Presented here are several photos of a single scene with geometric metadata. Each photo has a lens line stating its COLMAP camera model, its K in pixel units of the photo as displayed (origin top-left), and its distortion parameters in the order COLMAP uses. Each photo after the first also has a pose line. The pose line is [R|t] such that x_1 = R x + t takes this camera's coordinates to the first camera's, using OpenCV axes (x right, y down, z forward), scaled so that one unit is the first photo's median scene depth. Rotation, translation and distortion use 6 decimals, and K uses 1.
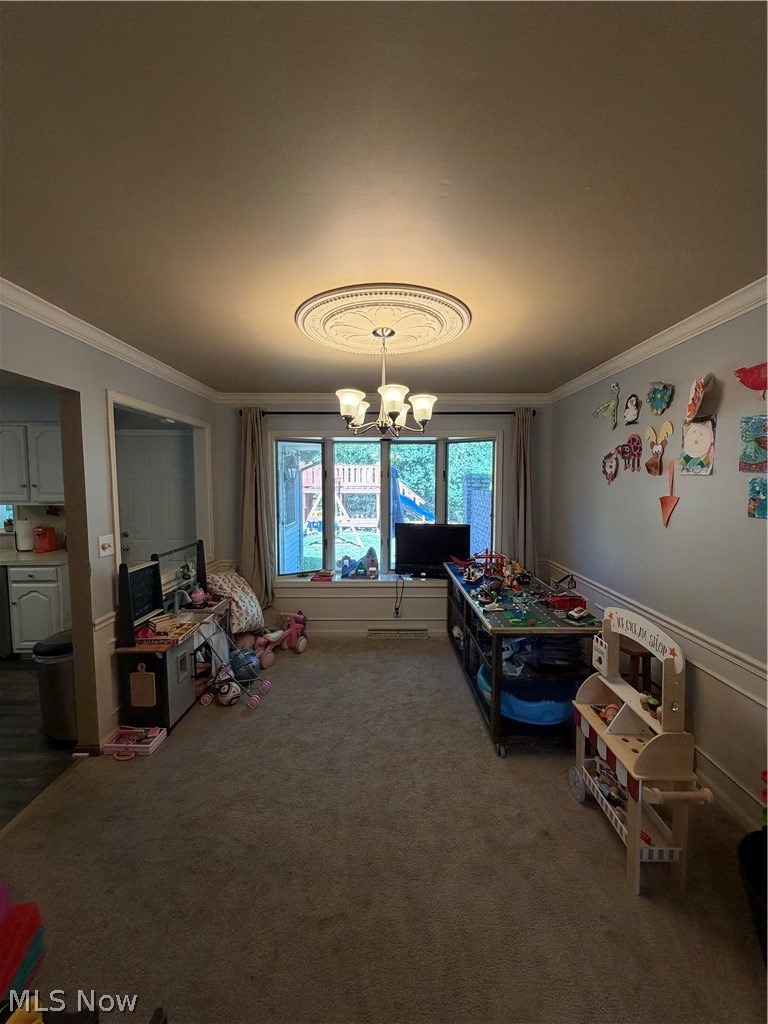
lens RADIAL K [[408.2, 0, 384.0], [0, 408.2, 510.2], [0, 0, 1]] dist [-0.000731, -0.000316]
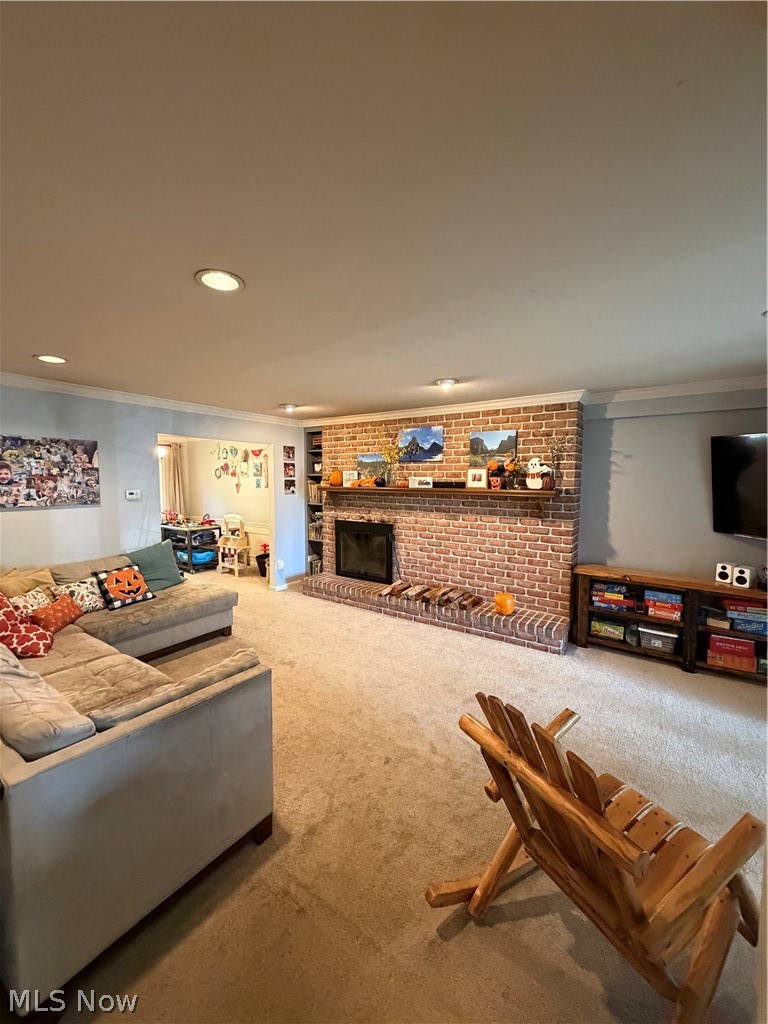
lens RADIAL K [[408.2, 0, 385.3], [0, 408.2, 511.8], [0, 0, 1]] dist [-0.000731, -0.000316]
pose [[0.575437, -0.060564, 0.815601, -1.163351], [0.049780, 0.997999, 0.038986, 0.110358], [-0.816330, 0.018166, 0.577300, -1.649347]]
